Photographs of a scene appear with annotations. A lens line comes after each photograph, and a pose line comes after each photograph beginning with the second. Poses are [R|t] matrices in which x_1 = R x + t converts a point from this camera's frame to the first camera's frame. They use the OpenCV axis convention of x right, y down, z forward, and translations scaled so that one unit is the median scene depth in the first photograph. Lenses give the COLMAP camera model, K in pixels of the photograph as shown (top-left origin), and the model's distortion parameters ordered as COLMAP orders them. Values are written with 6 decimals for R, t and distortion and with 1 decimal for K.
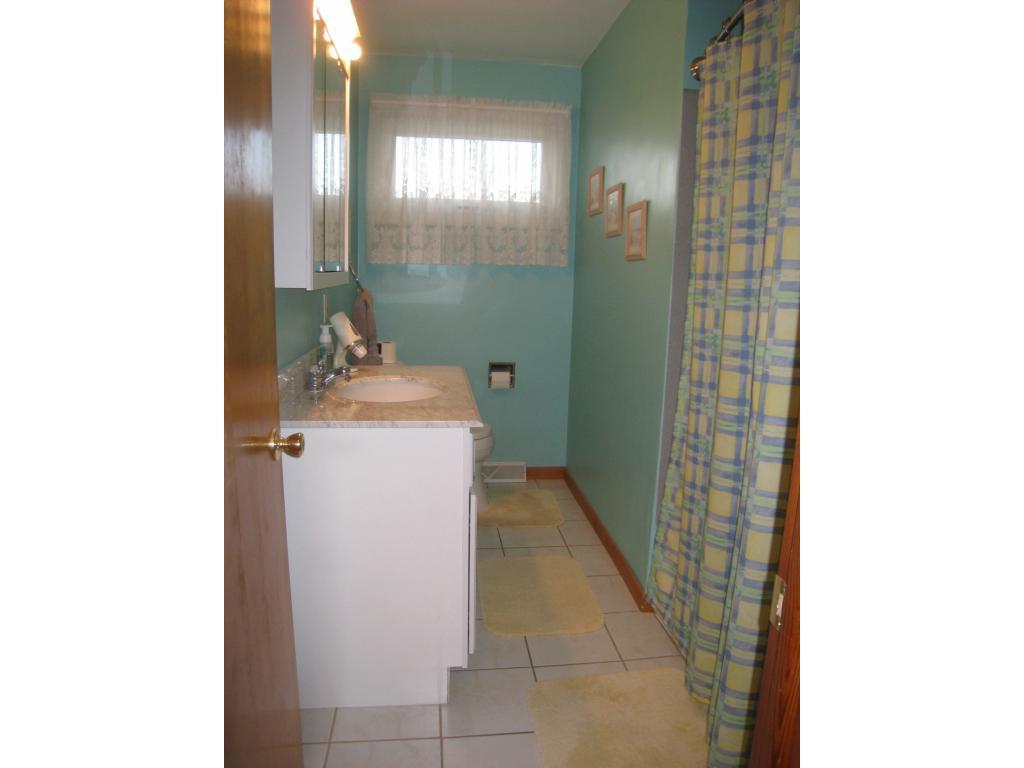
lens RADIAL K [[845.5, 0, 521.4], [0, 845.5, 396.4], [0, 0, 1]] dist [-0.160574, 0.109245]
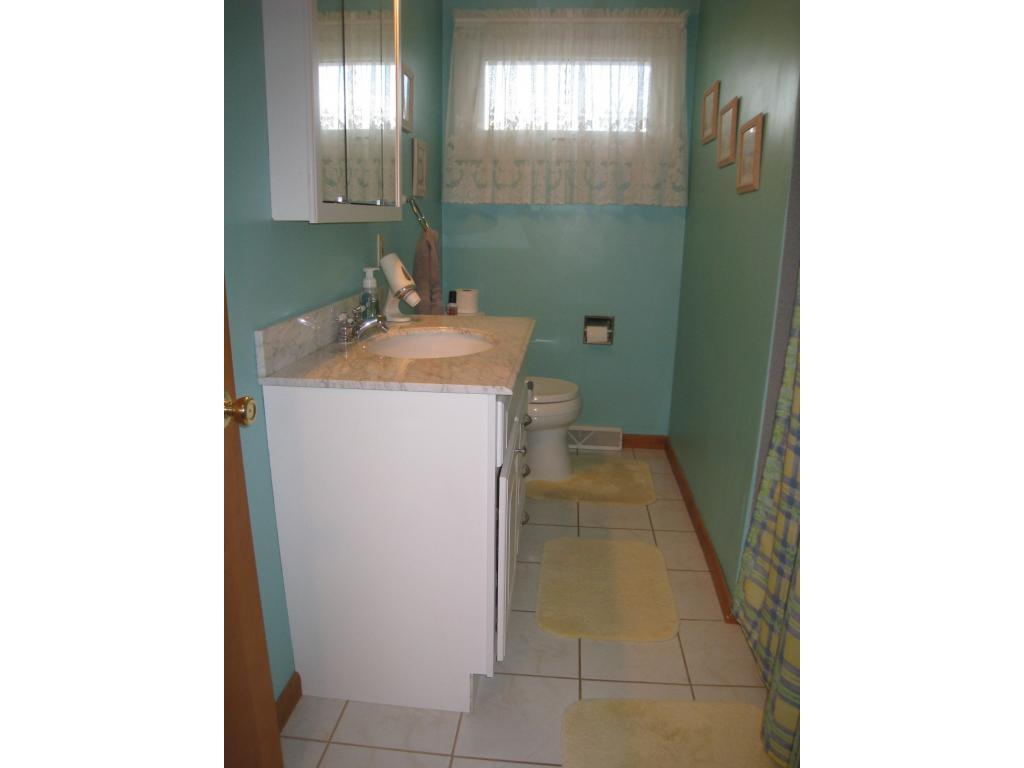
lens RADIAL K [[725.1, 0, 511.7], [0, 725.1, 410.4], [0, 0, 1]] dist [-0.167100, 0.158261]
pose [[0.964714, 0.055117, -0.257465, 0.096235], [-0.032281, 0.995227, 0.092098, -0.008683], [0.261312, -0.080537, 0.961889, 0.255714]]
